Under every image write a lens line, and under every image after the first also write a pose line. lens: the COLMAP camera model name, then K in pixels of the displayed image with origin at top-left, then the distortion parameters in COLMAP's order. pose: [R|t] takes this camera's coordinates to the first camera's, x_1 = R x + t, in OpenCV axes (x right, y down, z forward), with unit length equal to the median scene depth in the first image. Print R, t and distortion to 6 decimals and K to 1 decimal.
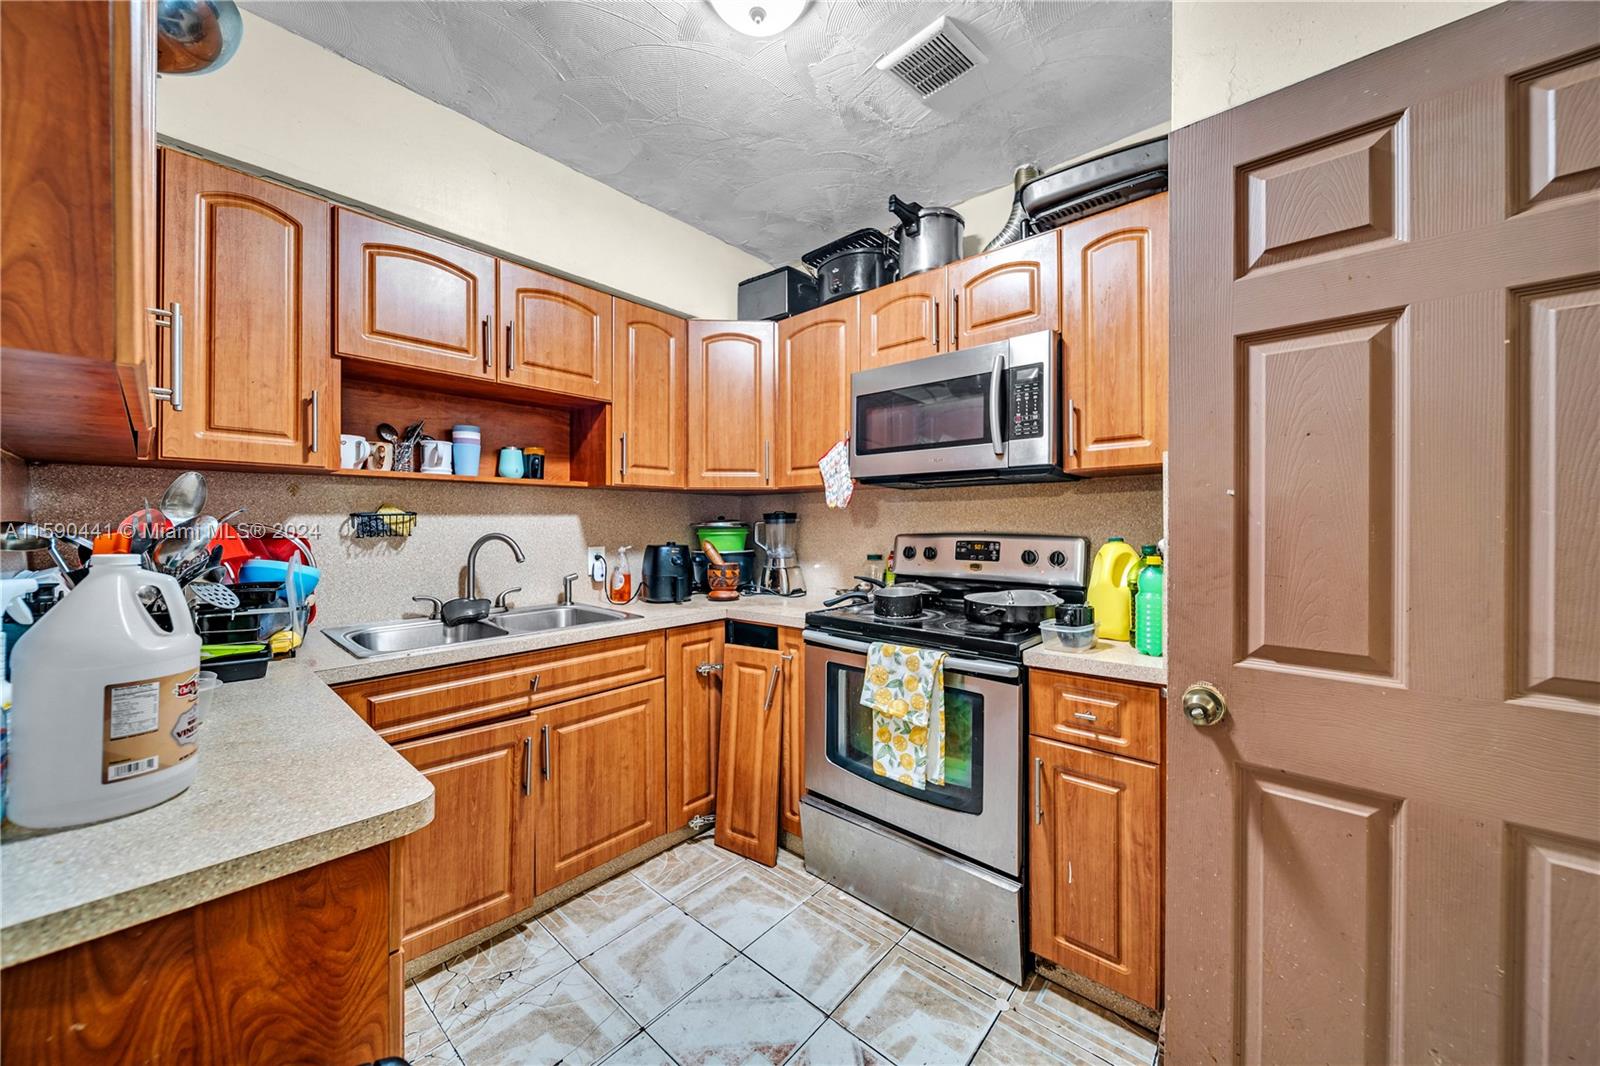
lens RADIAL K [[568.0, 0, 804.9], [0, 568.0, 523.8], [0, 0, 1]] dist [-0.001999, -0.000203]
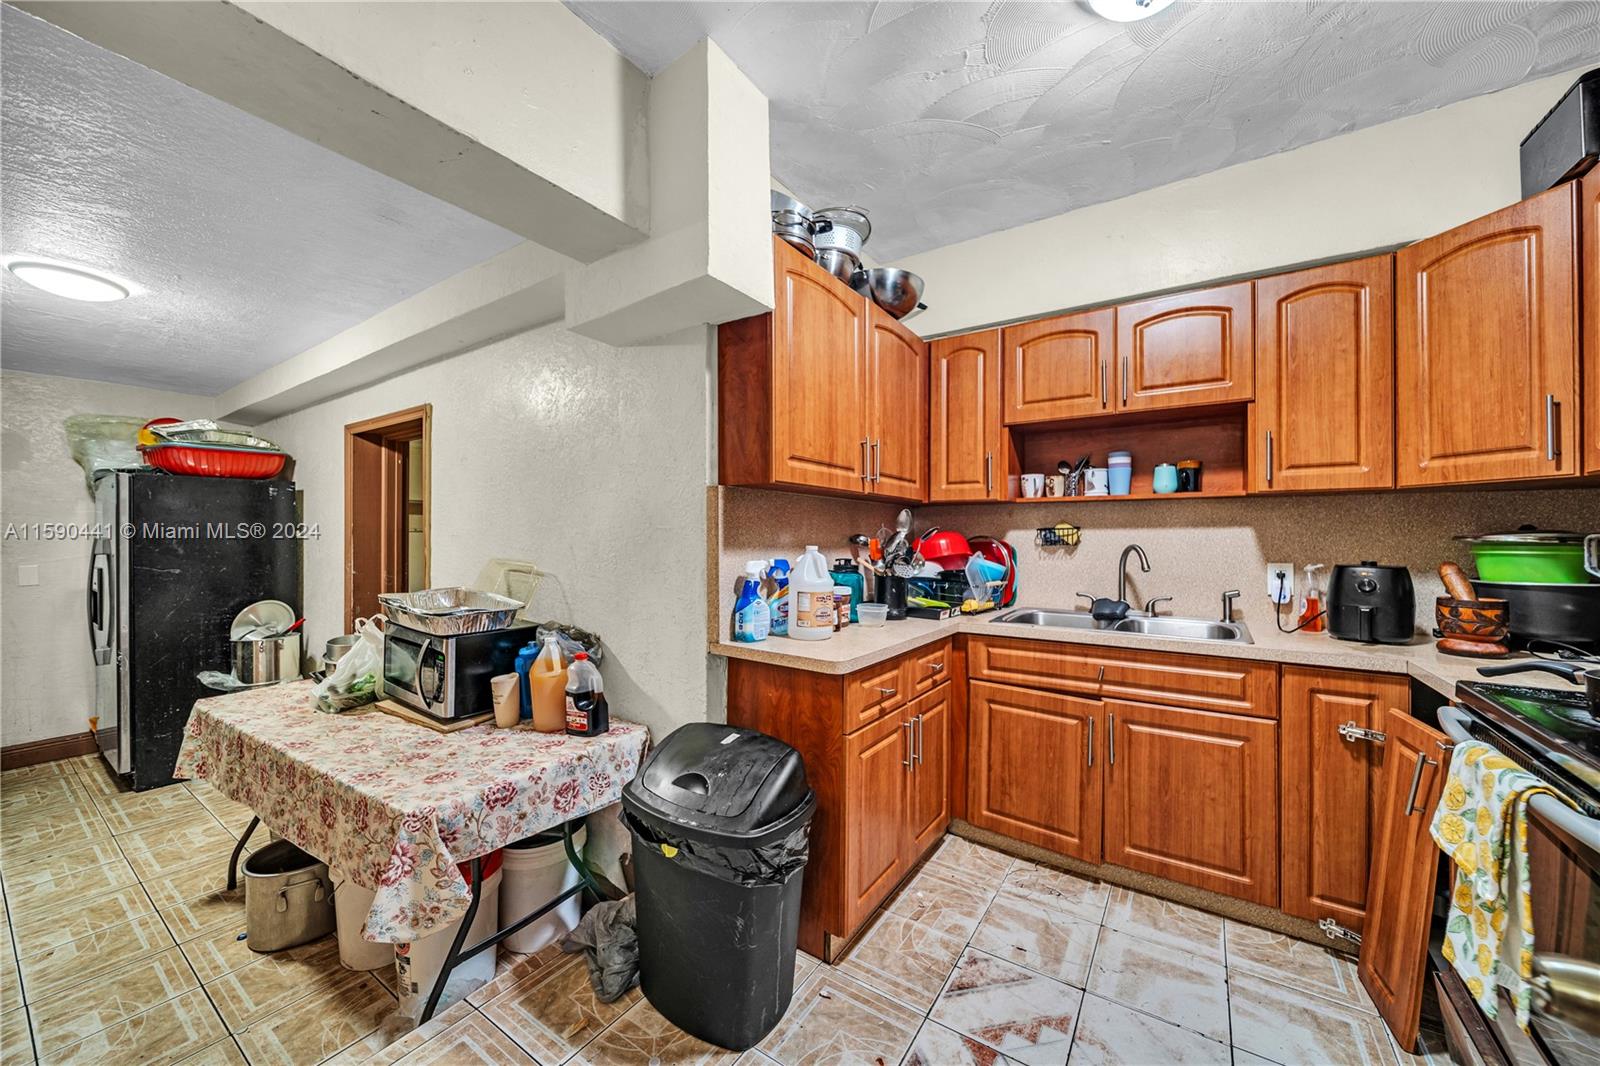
lens RADIAL K [[589.8, 0, 800.0], [0, 589.8, 533.0], [0, 0, 1]] dist [-0.001507, -0.000284]
pose [[0.122852, -0.003852, -0.992418, 0.566343], [-0.003678, 0.999984, -0.004336, 0.001423], [0.992418, 0.004183, 0.122835, 0.214301]]
